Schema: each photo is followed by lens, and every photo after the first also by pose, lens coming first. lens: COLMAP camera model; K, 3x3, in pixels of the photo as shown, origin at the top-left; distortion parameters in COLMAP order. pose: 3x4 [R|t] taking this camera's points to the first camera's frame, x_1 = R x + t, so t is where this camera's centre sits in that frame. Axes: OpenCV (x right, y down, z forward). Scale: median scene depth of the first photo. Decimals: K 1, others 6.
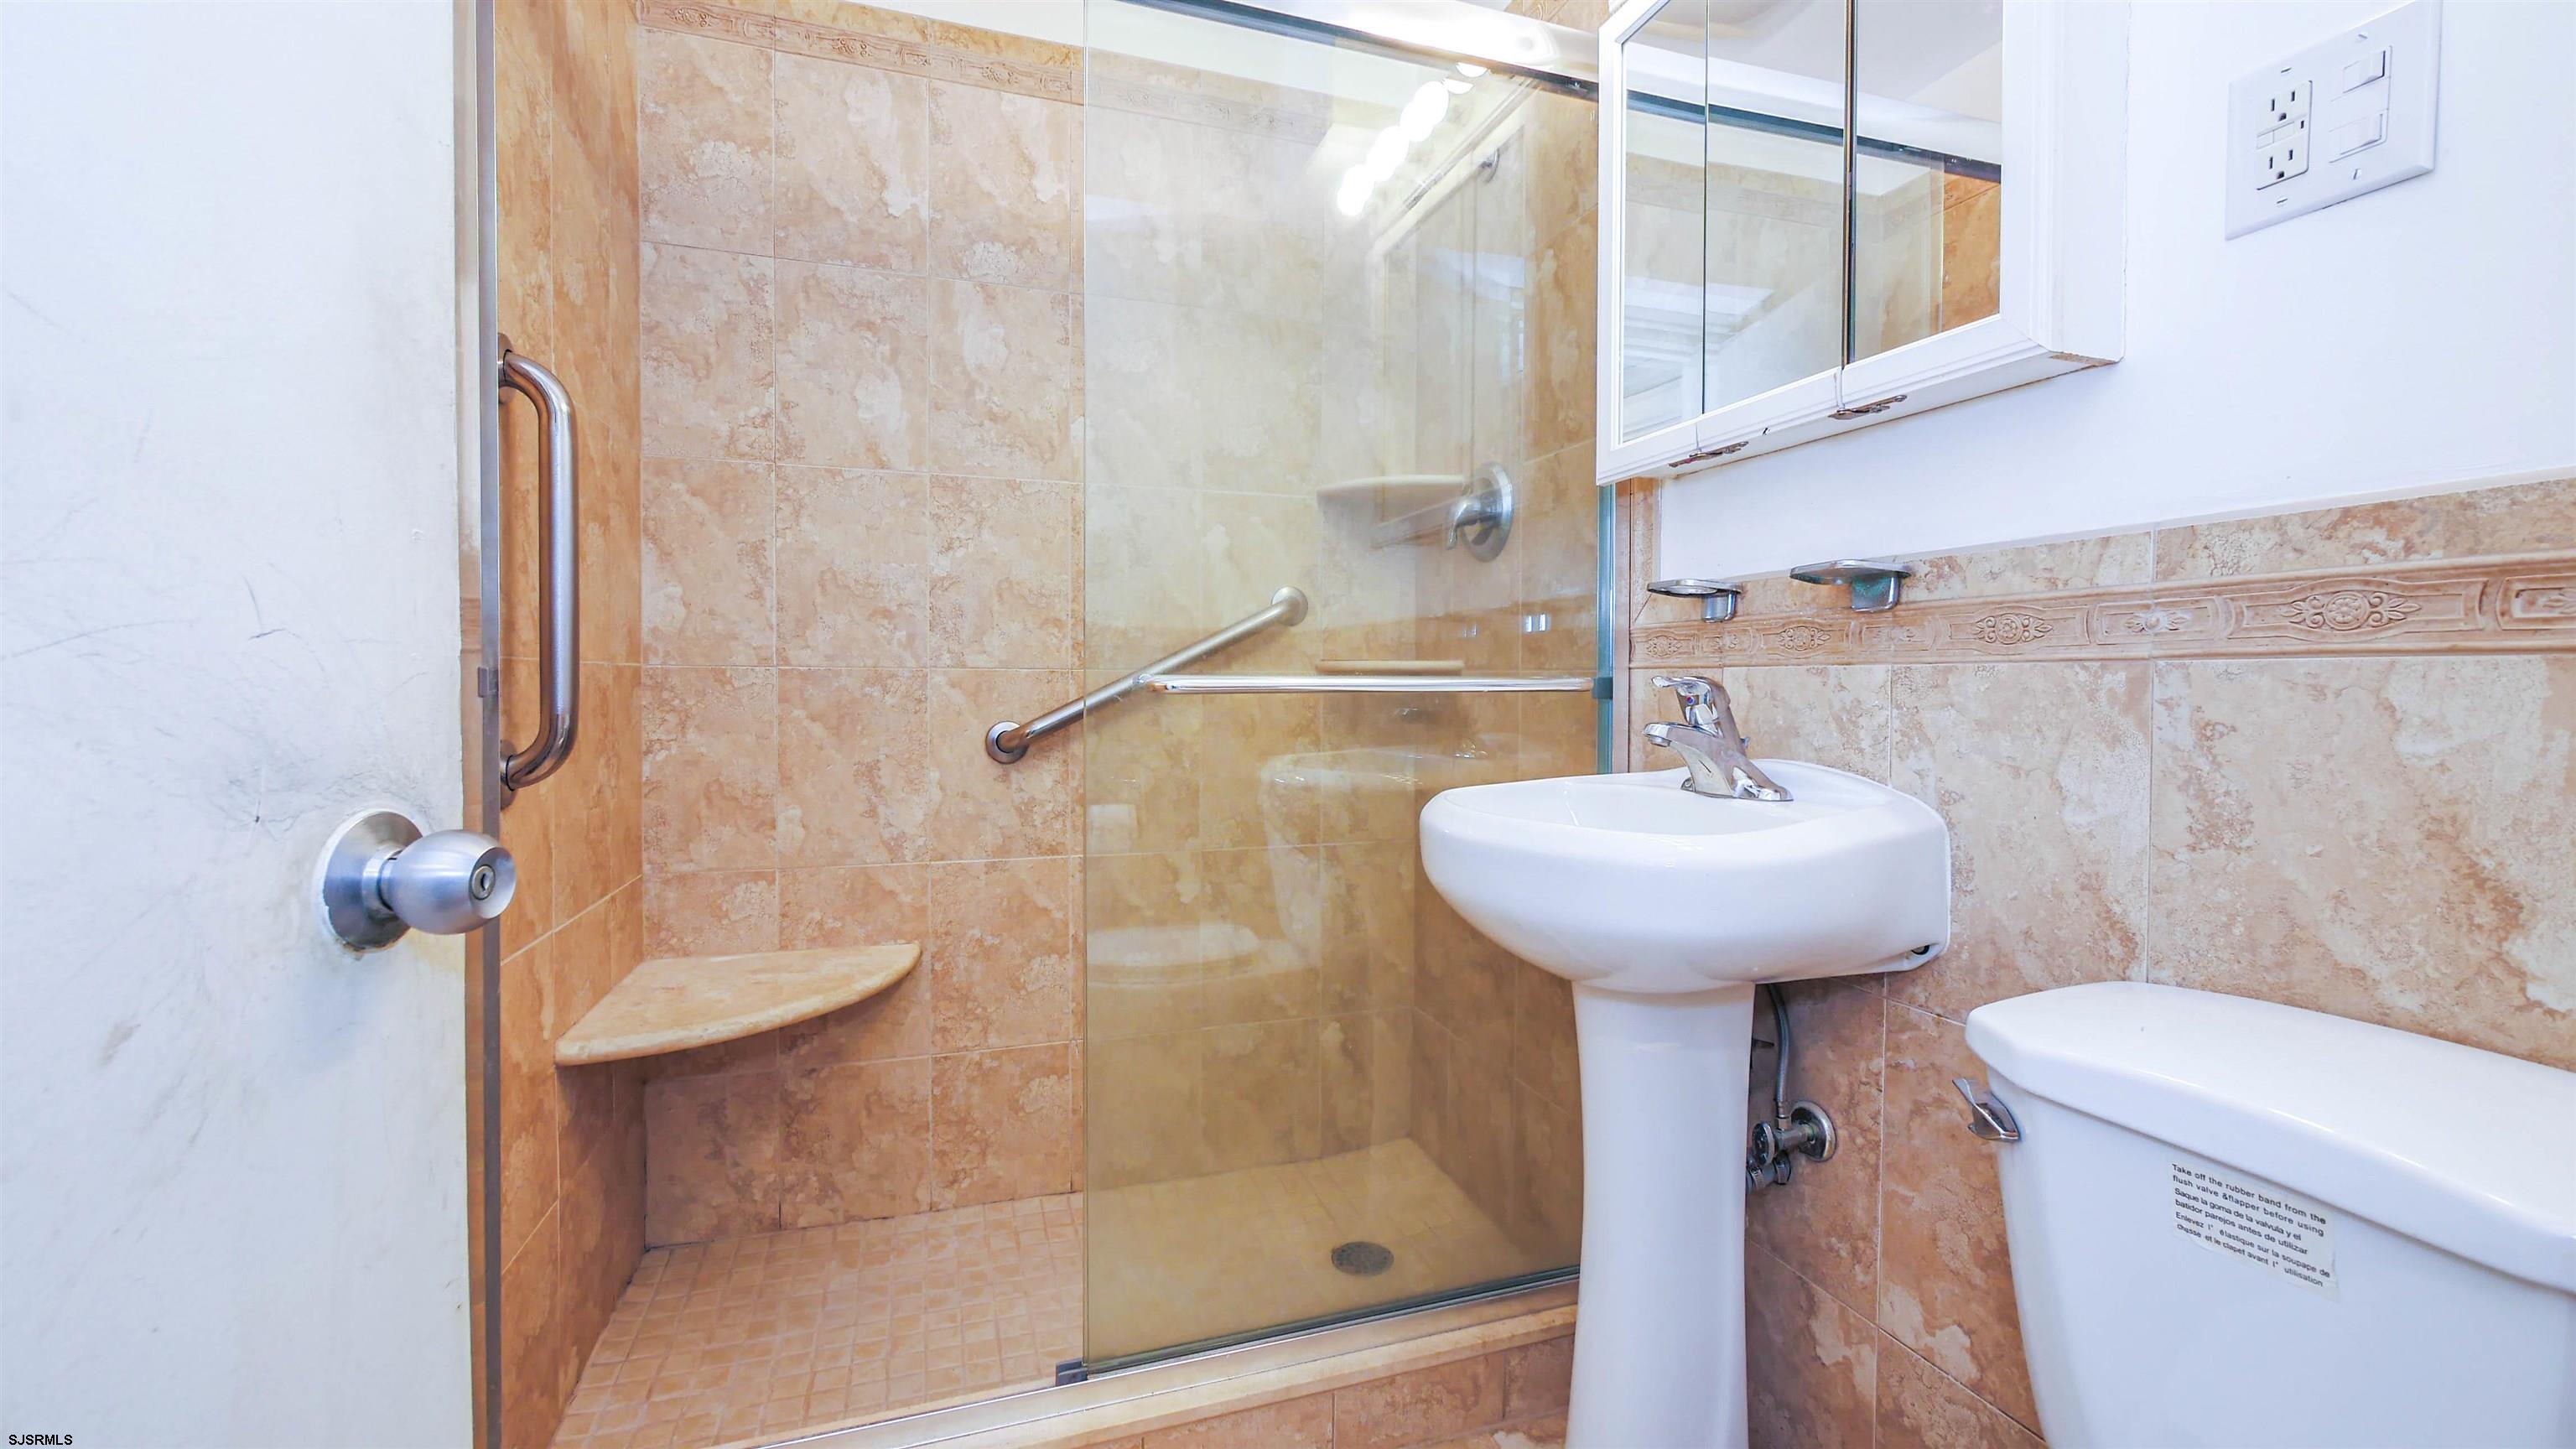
lens RADIAL K [[1065.9, 0, 1293.4], [0, 1065.9, 711.7], [0, 0, 1]] dist [-0.009871, 0.000685]
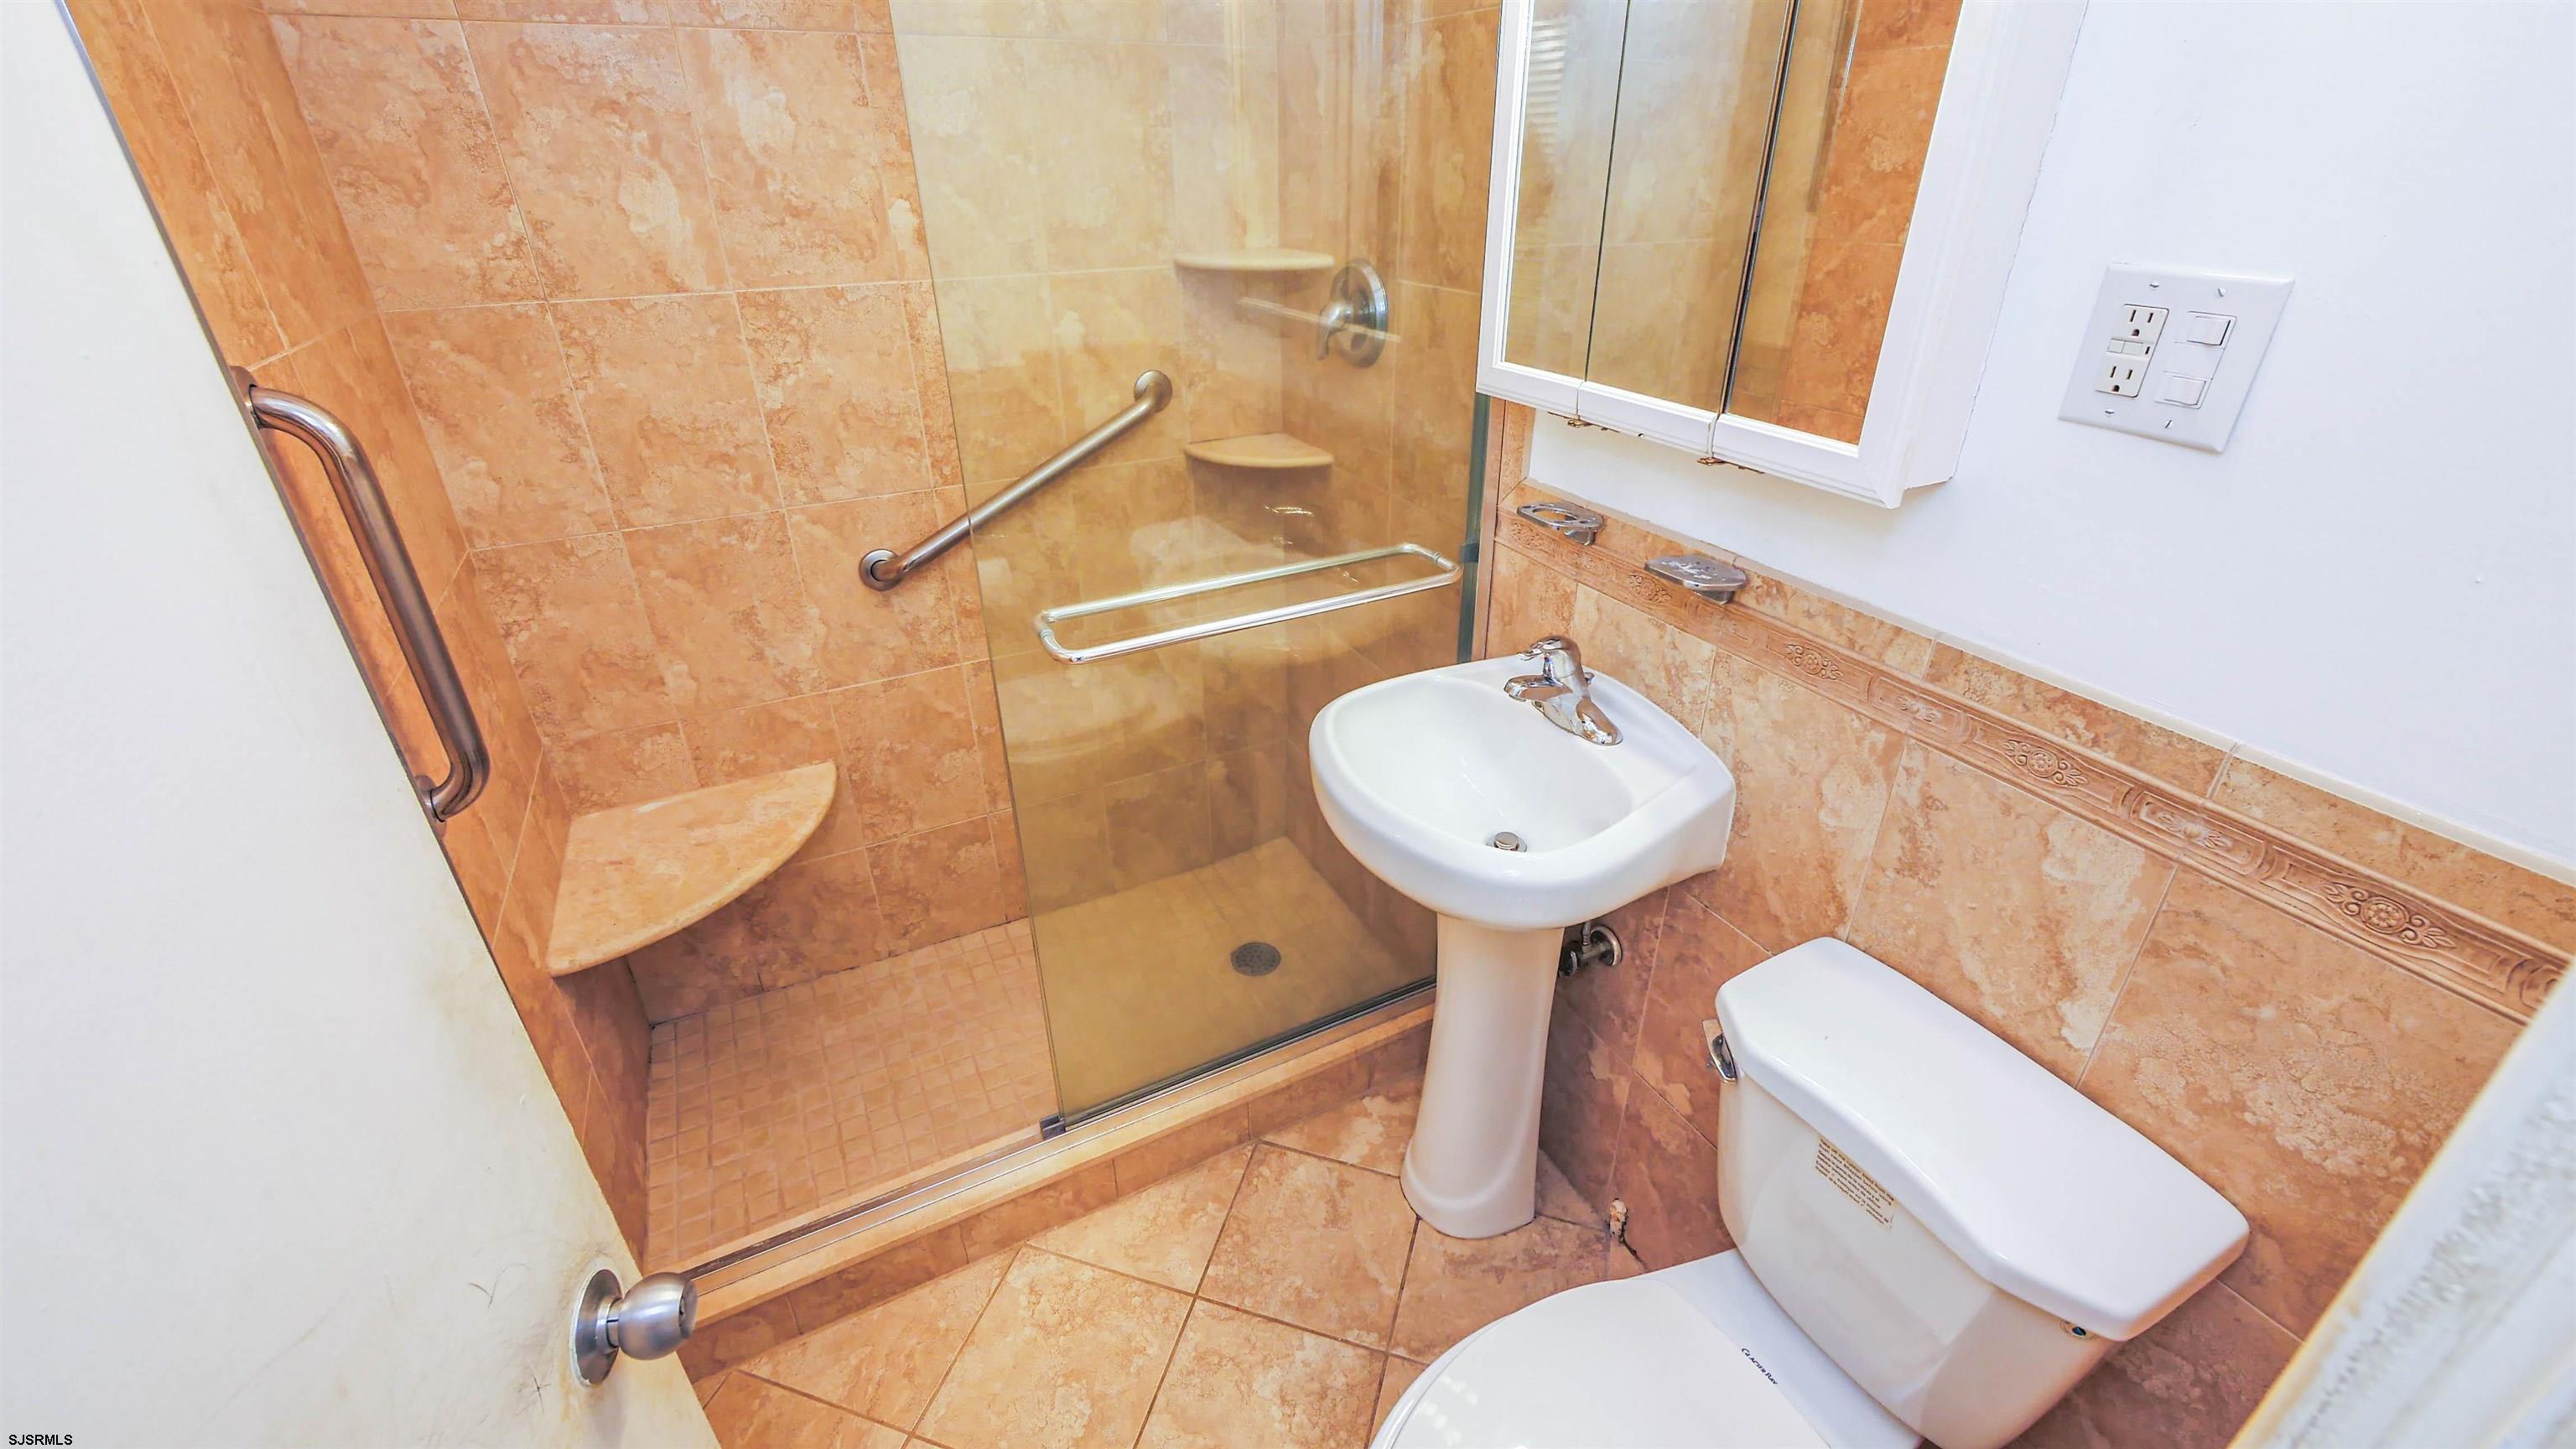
lens RADIAL K [[1065.9, 0, 1293.4], [0, 1065.9, 711.7], [0, 0, 1]] dist [-0.009871, 0.000685]
pose [[0.988335, -0.081124, 0.128888, -0.030626], [0.014589, 0.892856, 0.450106, -0.319413], [-0.151593, -0.442975, 0.883625, 0.008114]]
